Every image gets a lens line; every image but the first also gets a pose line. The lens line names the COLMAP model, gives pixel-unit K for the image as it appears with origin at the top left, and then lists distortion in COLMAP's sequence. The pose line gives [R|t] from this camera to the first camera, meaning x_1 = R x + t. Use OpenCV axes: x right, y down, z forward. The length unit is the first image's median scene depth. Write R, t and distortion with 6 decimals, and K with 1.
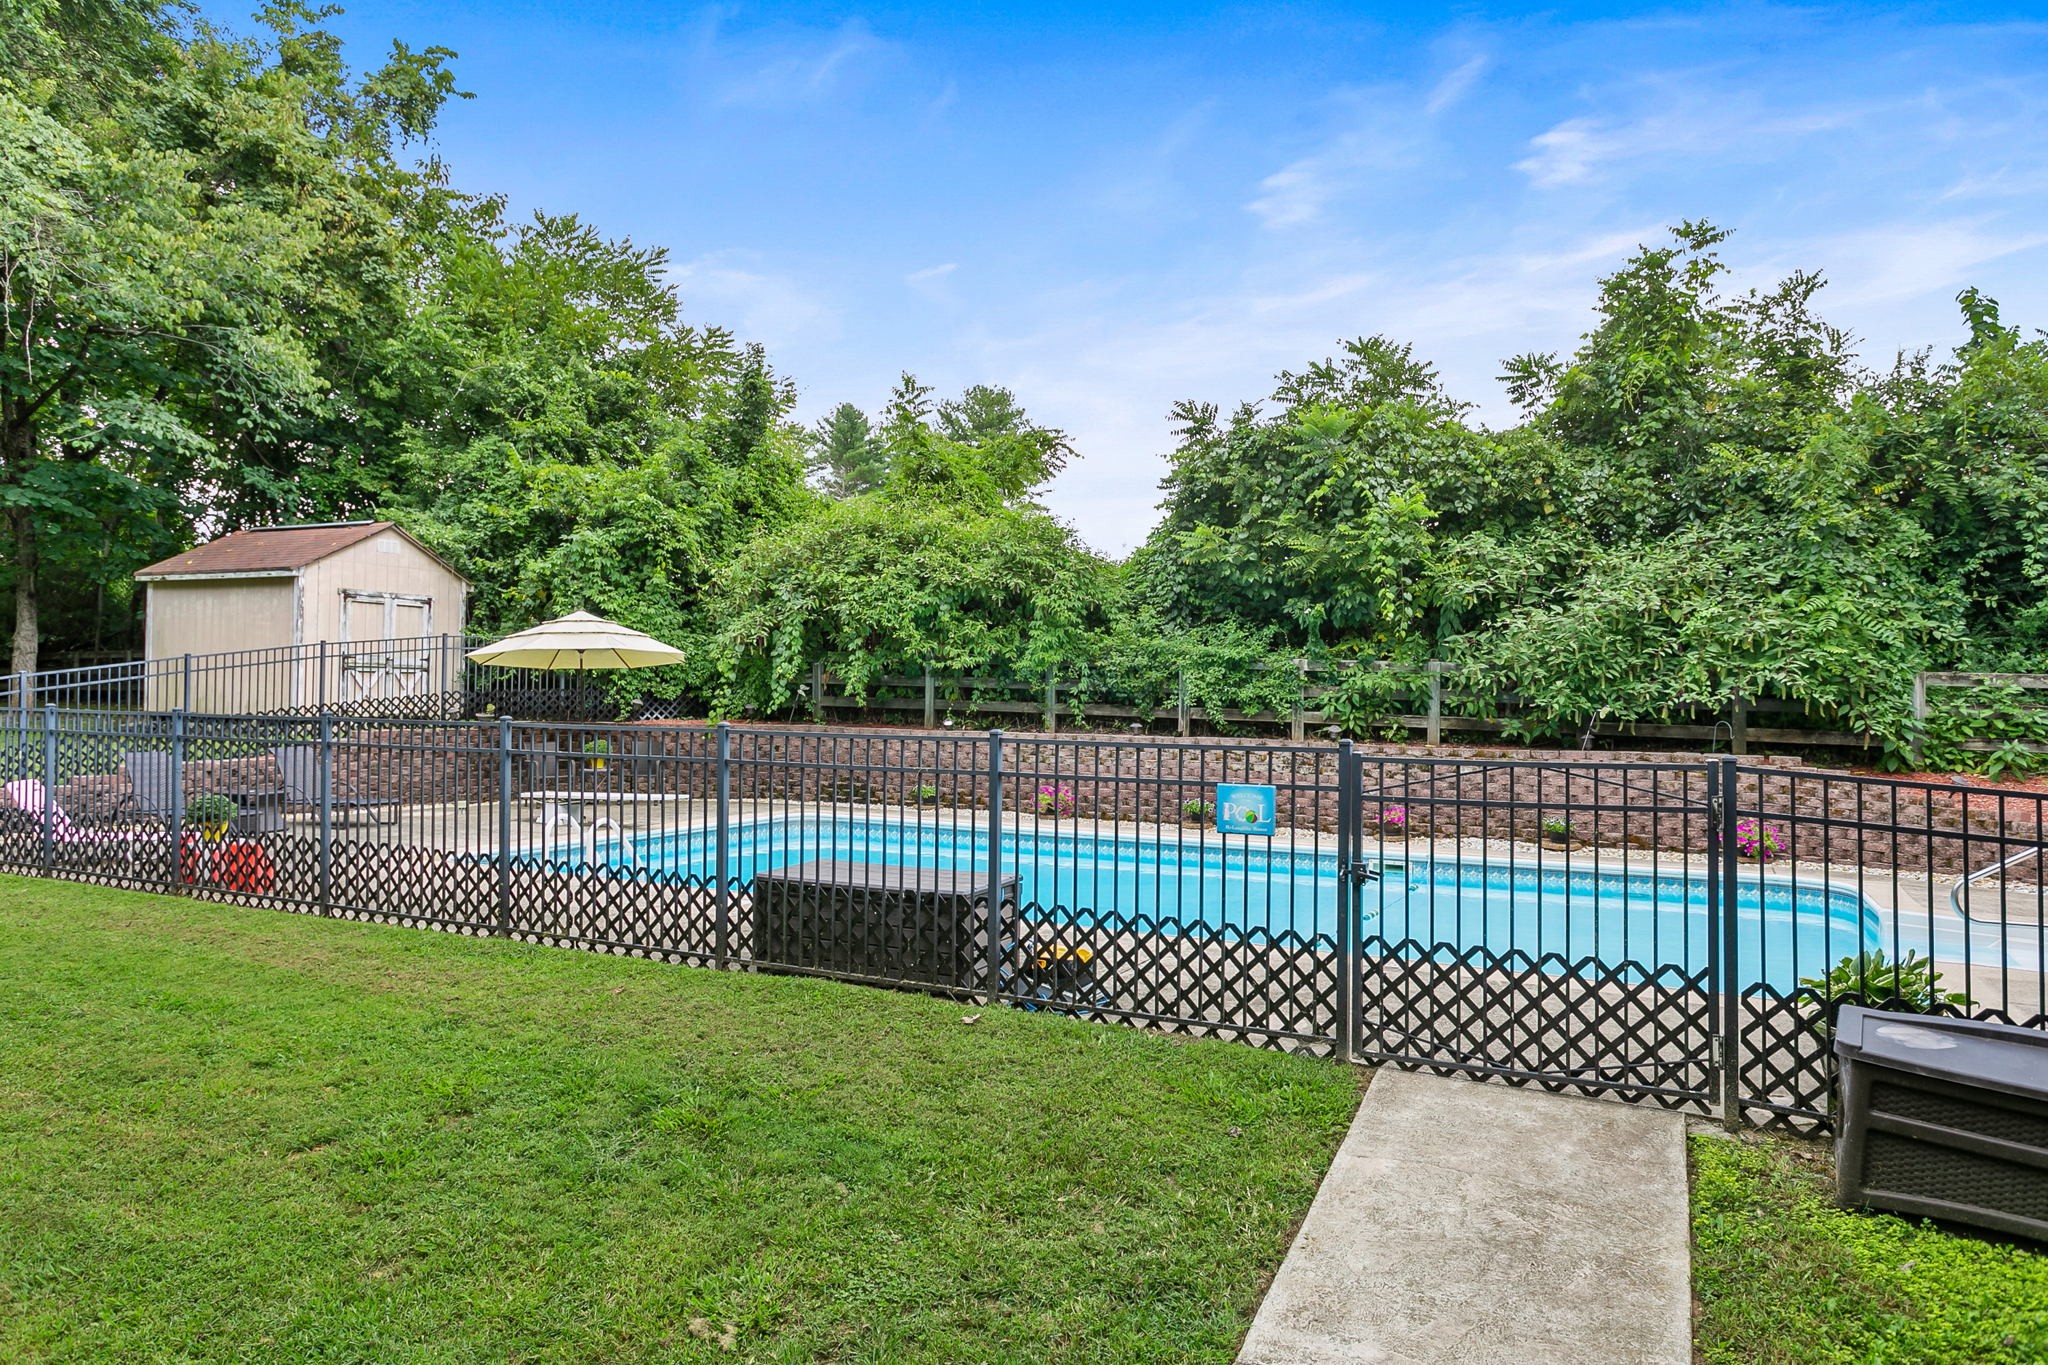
lens RADIAL K [[1325.8, 0, 1024.0], [0, 1325.8, 682.5], [0, 0, 1]] dist [-0.003661, 0.000083]
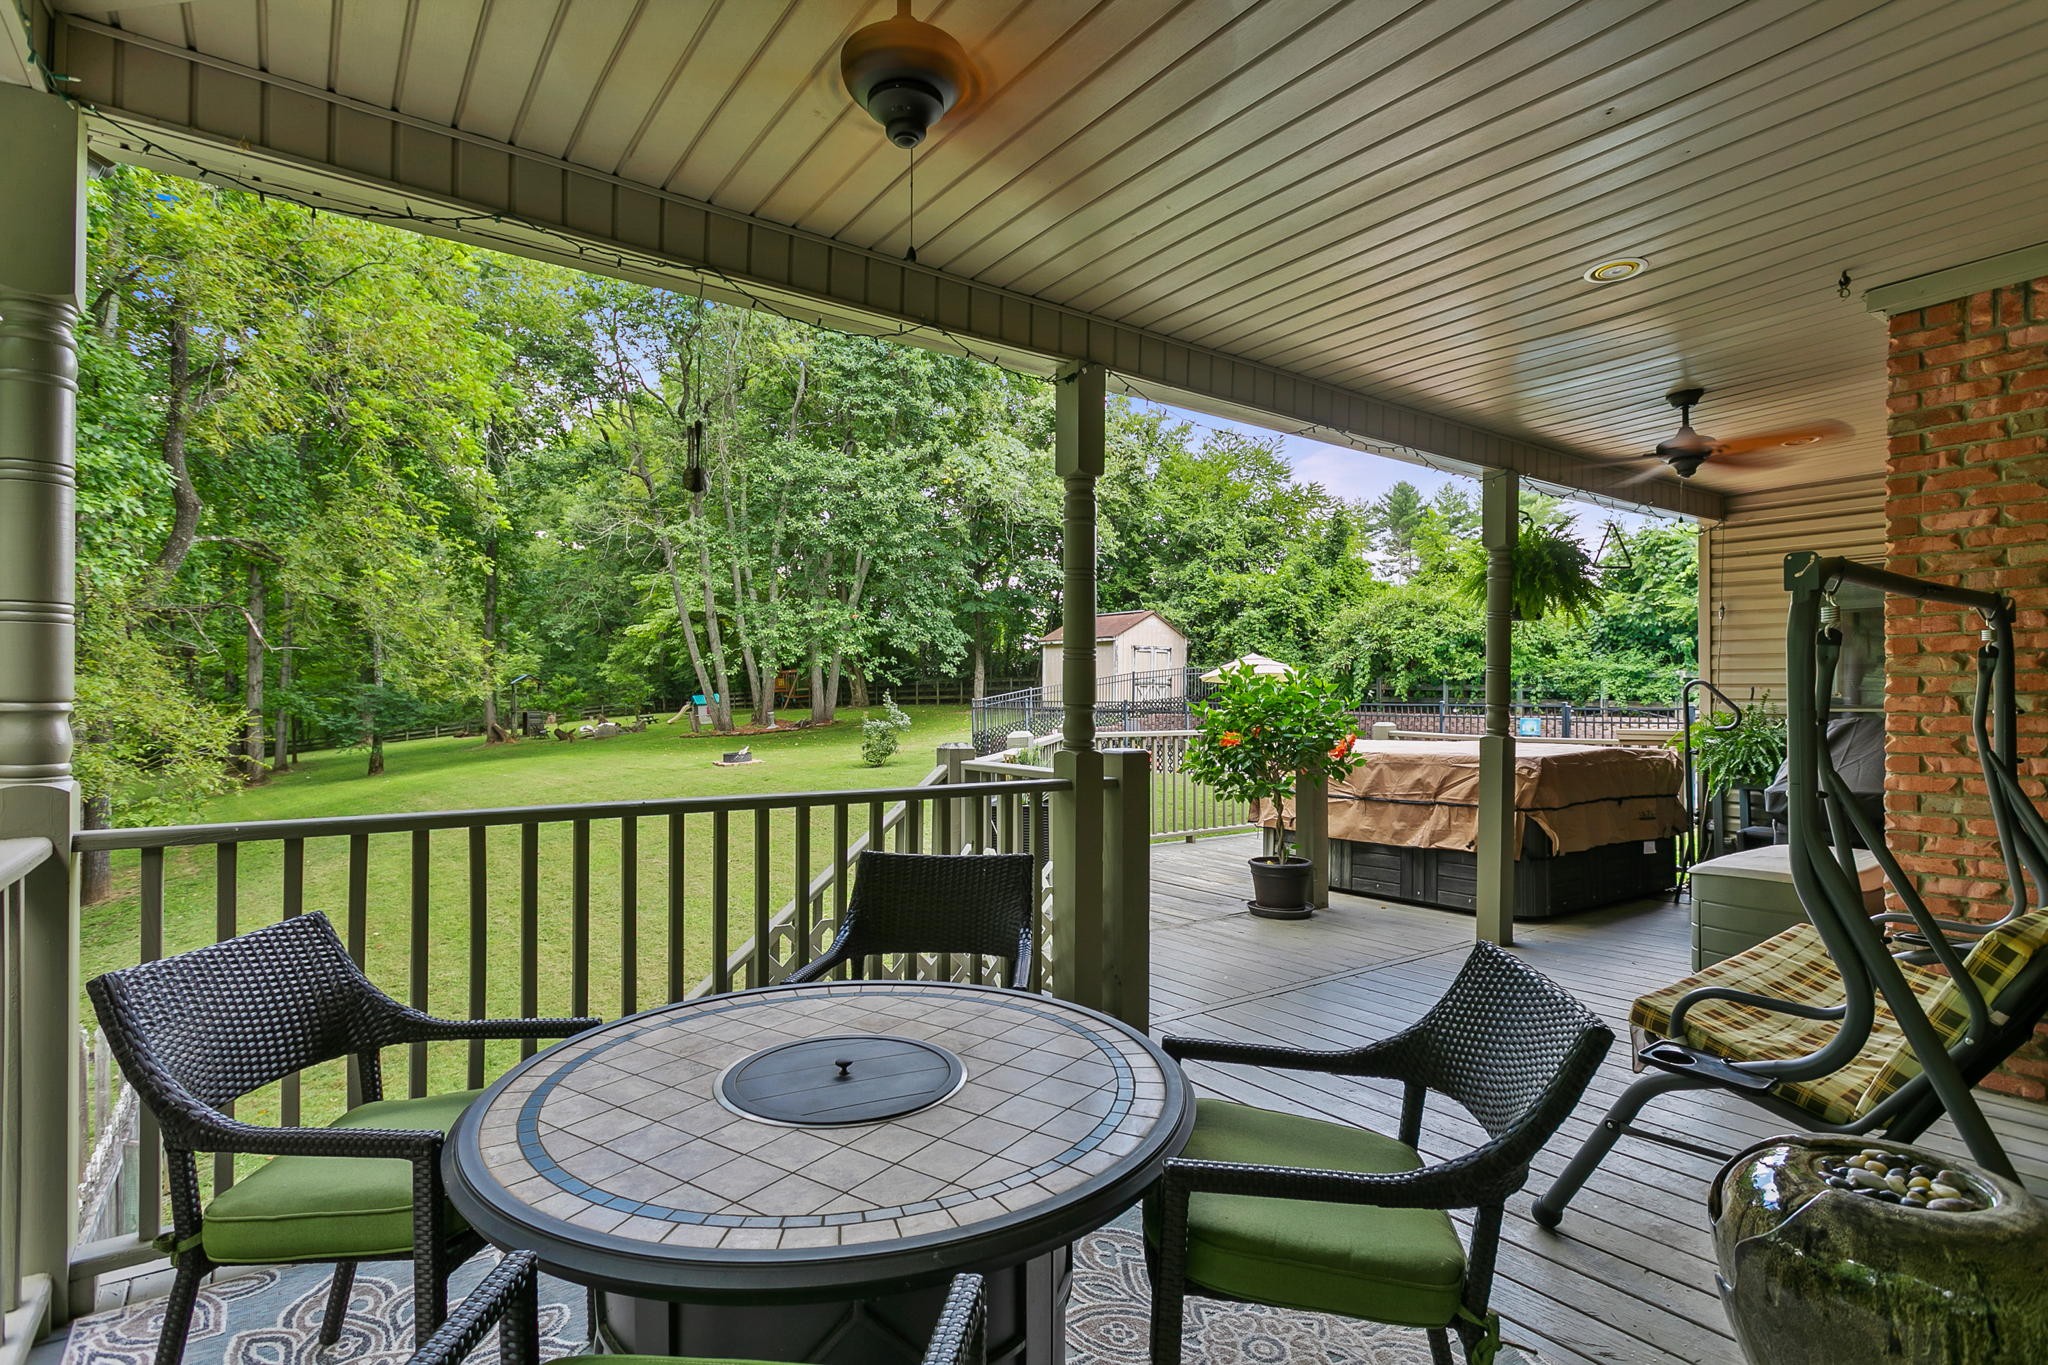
lens RADIAL K [[1023.1, 0, 1032.3], [0, 1023.1, 691.6], [0, 0, 1]] dist [-0.009422, 0.000578]
pose [[0.885077, -0.011262, -0.465308, 0.076317], [0.009706, 0.999936, -0.005738, 0.007247], [0.465343, 0.000562, 0.885130, -0.468391]]
